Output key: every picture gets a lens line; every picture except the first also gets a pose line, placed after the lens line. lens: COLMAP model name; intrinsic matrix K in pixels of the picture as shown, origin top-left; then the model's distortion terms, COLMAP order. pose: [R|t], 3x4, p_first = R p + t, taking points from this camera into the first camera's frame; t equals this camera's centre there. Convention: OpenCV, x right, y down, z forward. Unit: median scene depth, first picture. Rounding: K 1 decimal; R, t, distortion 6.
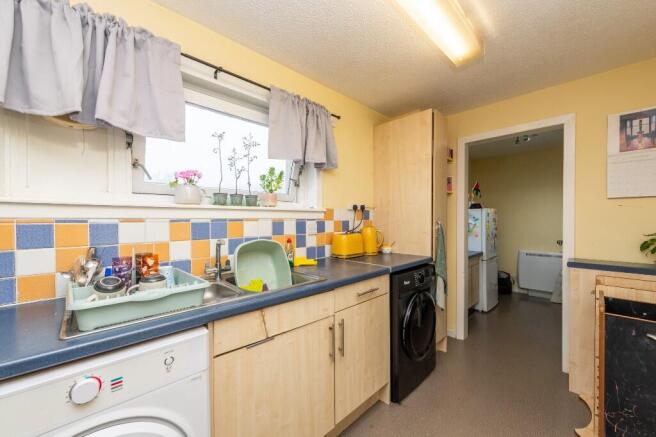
lens RADIAL K [[255.6, 0, 330.3], [0, 255.6, 220.9], [0, 0, 1]] dist [0.005761, -0.001928]
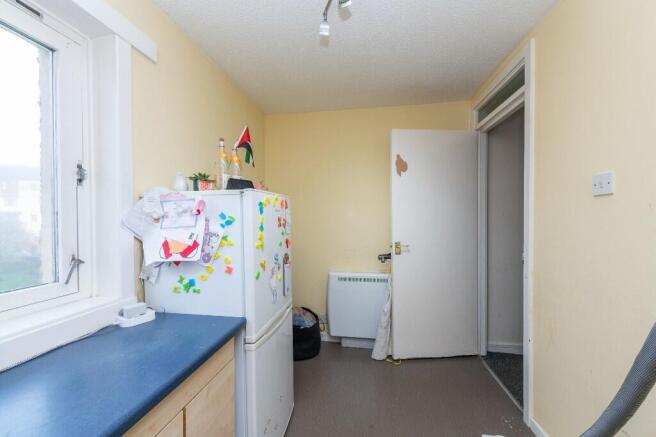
lens RADIAL K [[255.6, 0, 327.8], [0, 255.6, 219.9], [0, 0, 1]] dist [0.005761, -0.001928]
pose [[0.799279, -0.003963, 0.600947, 0.453888], [0.008708, 0.999950, -0.004987, -0.004725], [-0.600897, 0.009219, 0.799273, 0.631017]]
